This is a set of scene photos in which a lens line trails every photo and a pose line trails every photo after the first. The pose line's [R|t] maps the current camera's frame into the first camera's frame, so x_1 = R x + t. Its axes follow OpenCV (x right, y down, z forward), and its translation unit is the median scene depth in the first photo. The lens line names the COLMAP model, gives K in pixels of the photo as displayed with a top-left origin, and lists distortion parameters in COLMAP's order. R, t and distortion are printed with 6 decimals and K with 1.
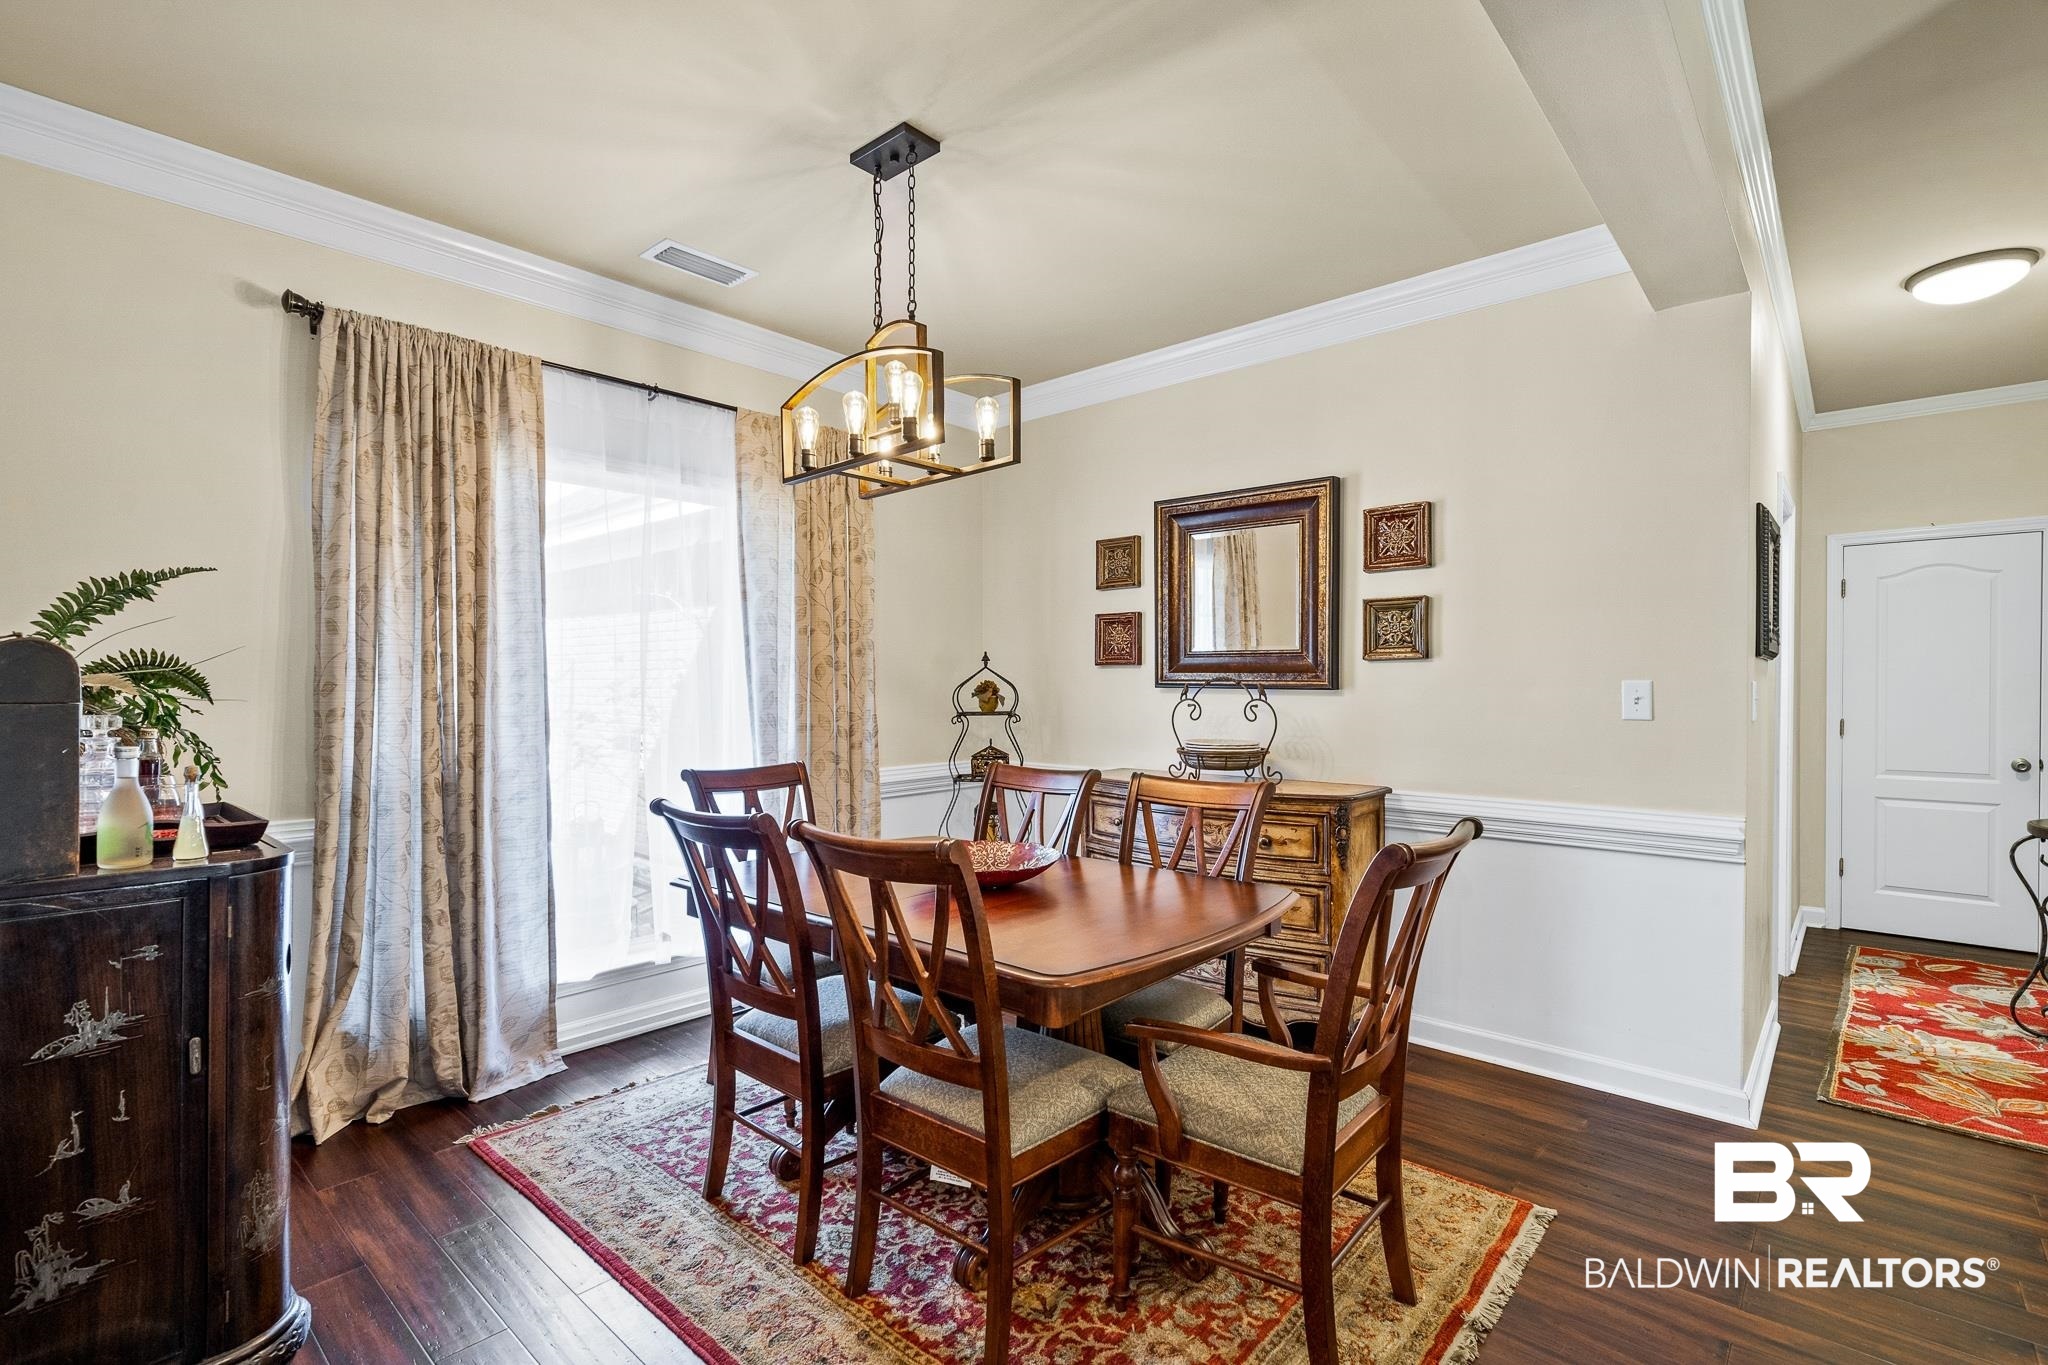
lens RADIAL K [[943.2, 0, 1013.5], [0, 943.2, 691.0], [0, 0, 1]] dist [-0.000367, 0.000835]
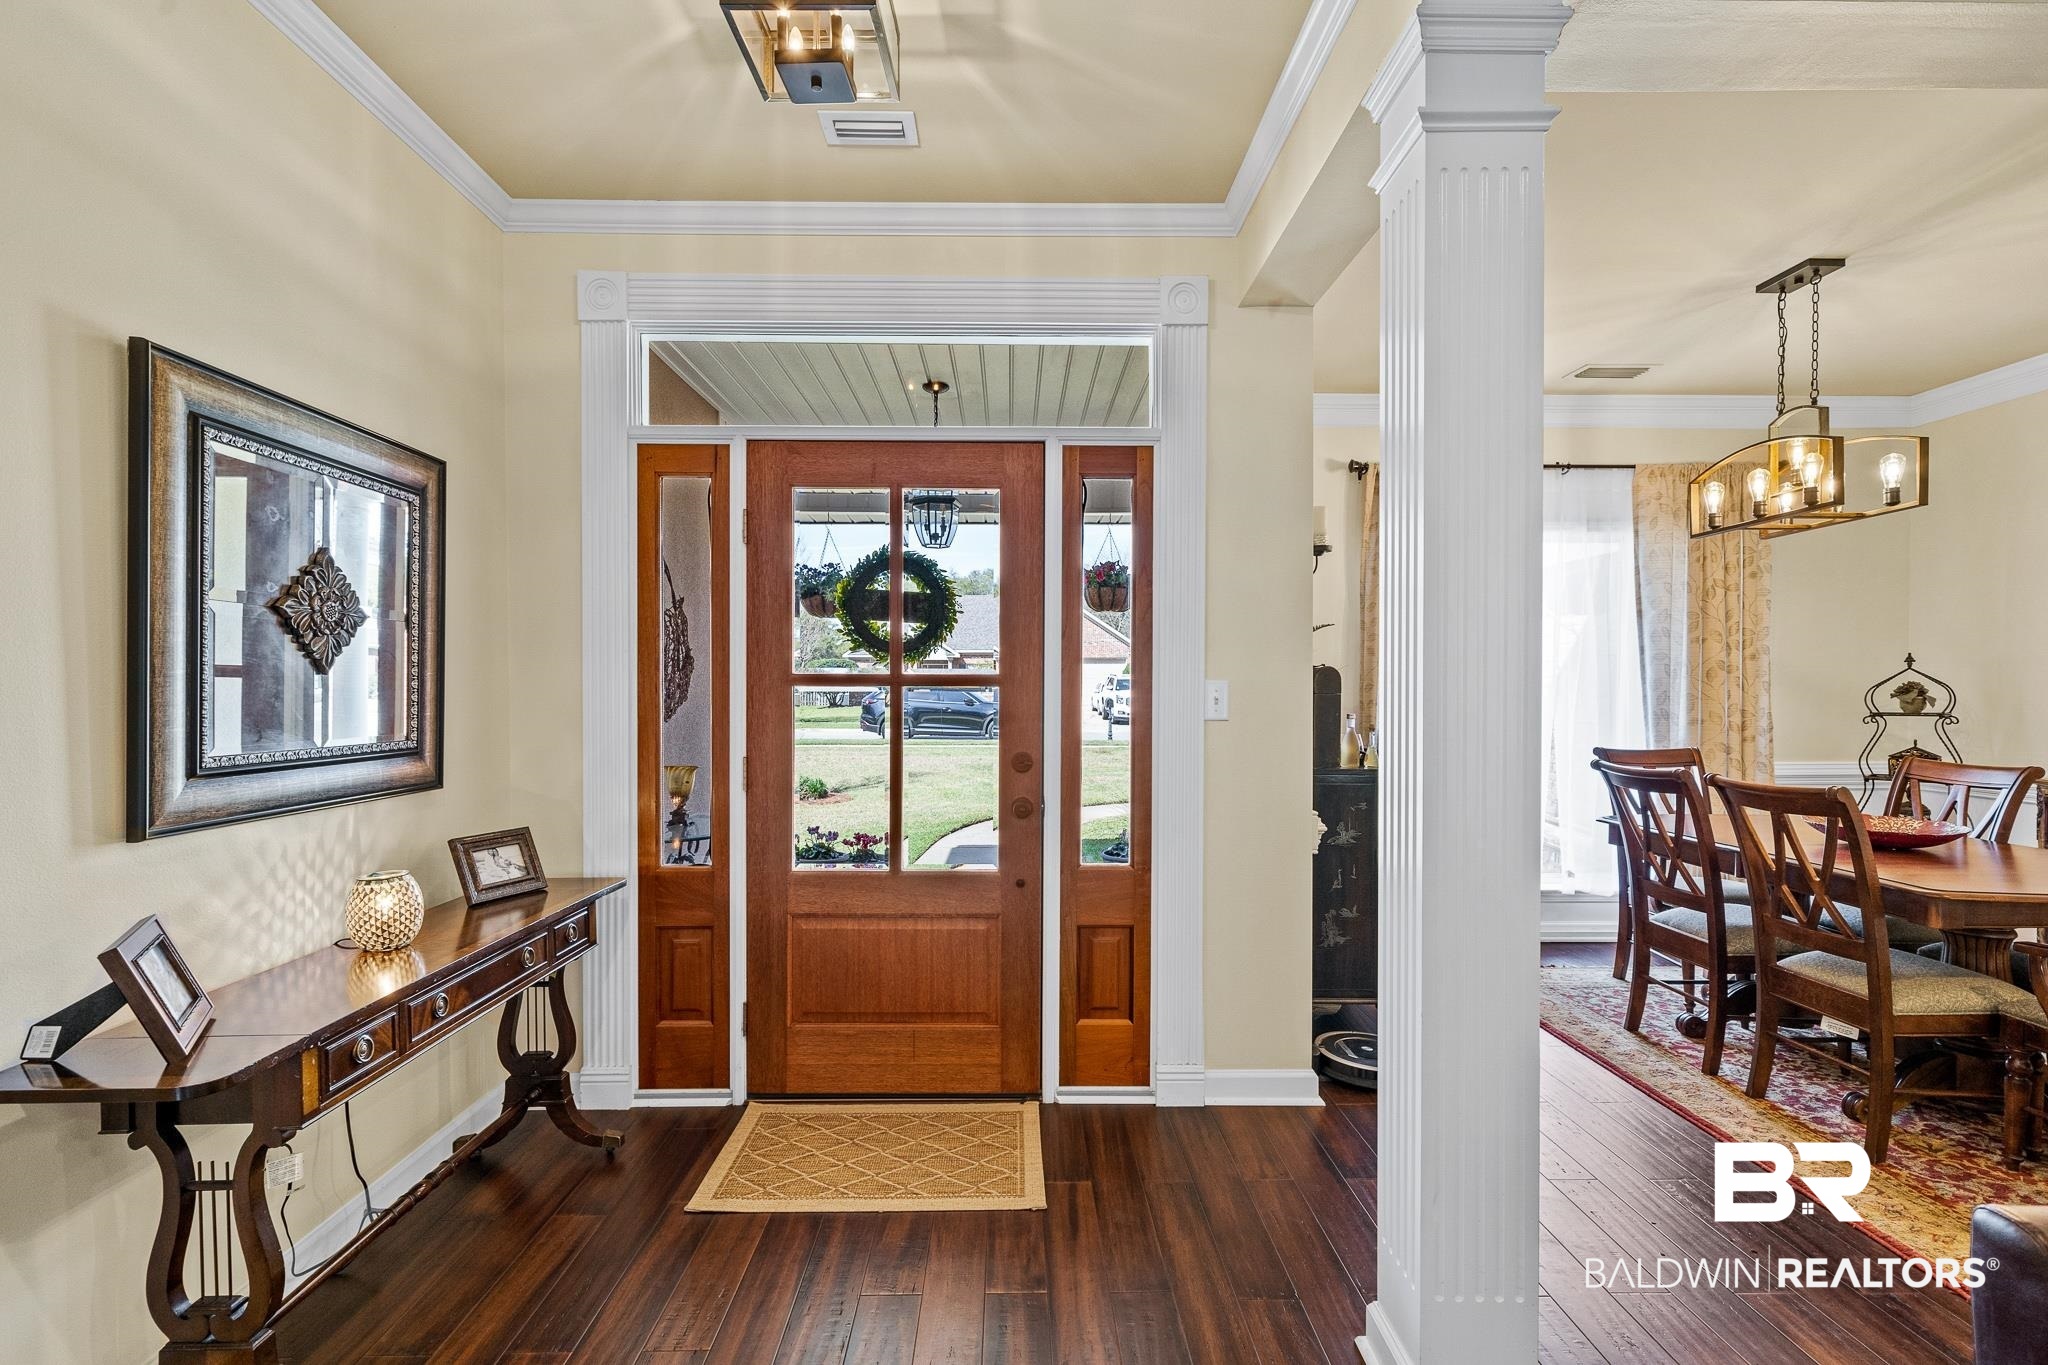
lens RADIAL K [[943.2, 0, 1021.5], [0, 943.2, 696.5], [0, 0, 1]] dist [-0.000367, 0.000835]
pose [[0.689603, 0.010923, -0.724105, 0.083432], [-0.005545, 0.999937, 0.009804, 0.000569], [0.724167, -0.002745, 0.689620, -0.680126]]
